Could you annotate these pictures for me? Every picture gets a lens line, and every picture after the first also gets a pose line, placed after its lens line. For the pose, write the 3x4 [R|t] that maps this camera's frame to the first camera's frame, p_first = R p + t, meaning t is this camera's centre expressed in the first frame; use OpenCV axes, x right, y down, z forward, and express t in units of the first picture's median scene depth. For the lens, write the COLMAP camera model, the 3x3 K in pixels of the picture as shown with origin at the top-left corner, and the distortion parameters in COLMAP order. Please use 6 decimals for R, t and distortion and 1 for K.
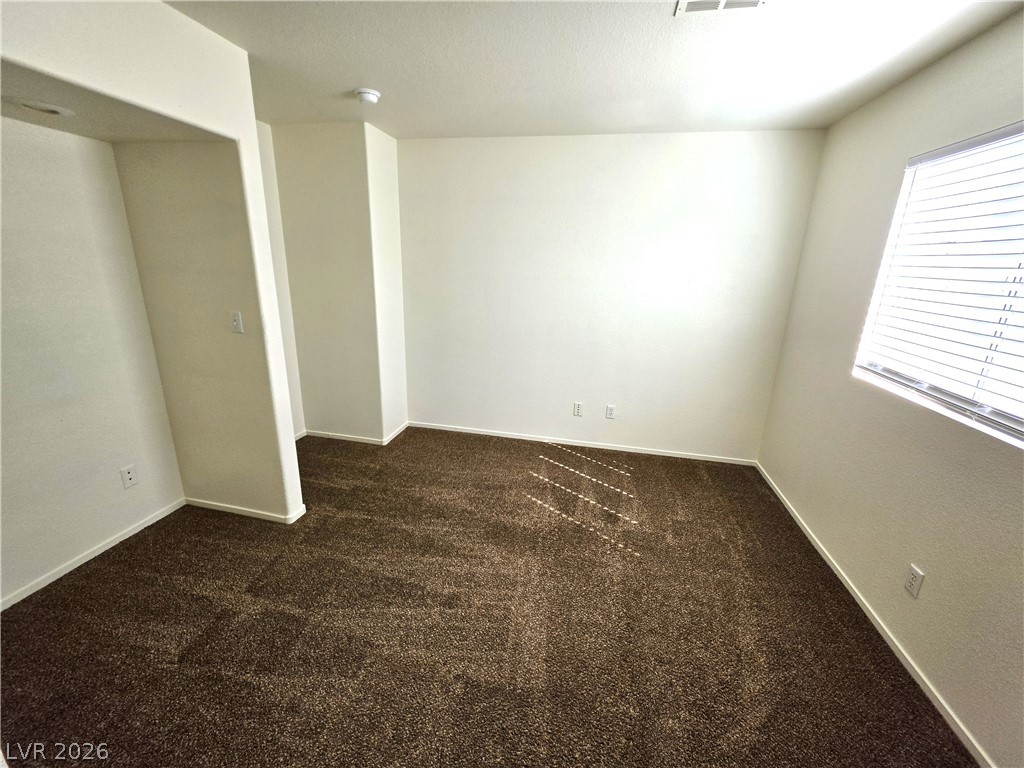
lens RADIAL K [[410.2, 0, 508.9], [0, 410.2, 380.1], [0, 0, 1]] dist [-0.003169, 0.000219]
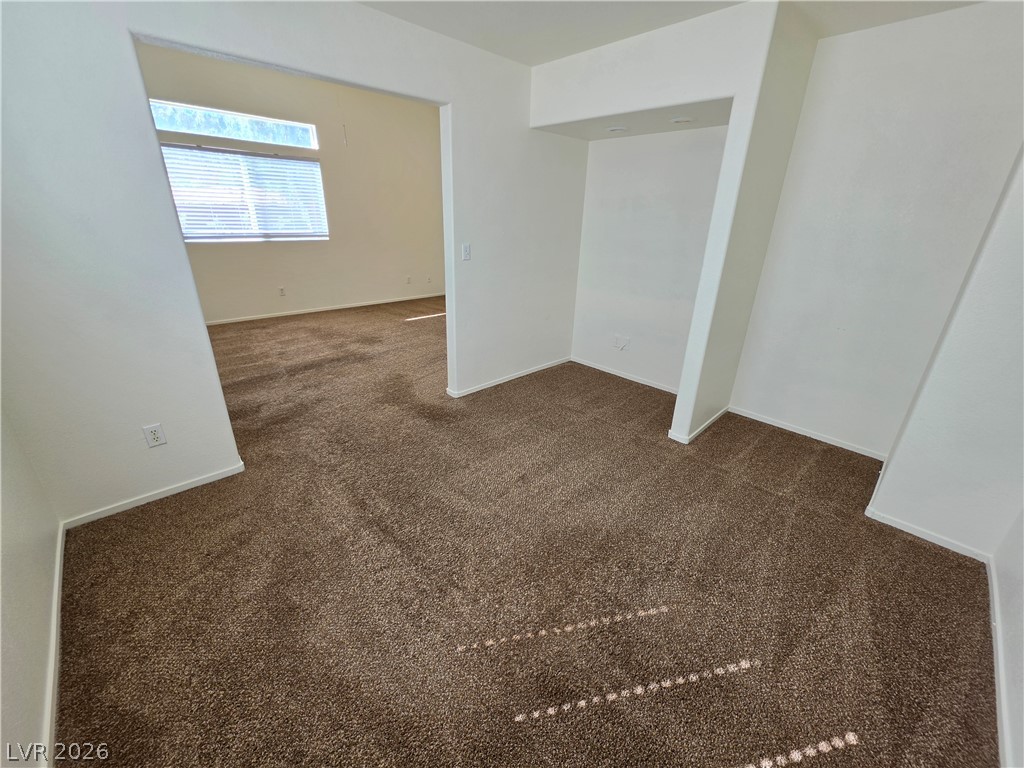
lens RADIAL K [[410.2, 0, 508.5], [0, 410.2, 385.1], [0, 0, 1]] dist [-0.003169, 0.000219]
pose [[-0.566050, 0.277205, -0.776367, 0.683808], [-0.272274, 0.826053, 0.493461, -0.263494], [0.778109, 0.490708, -0.392112, 1.148734]]
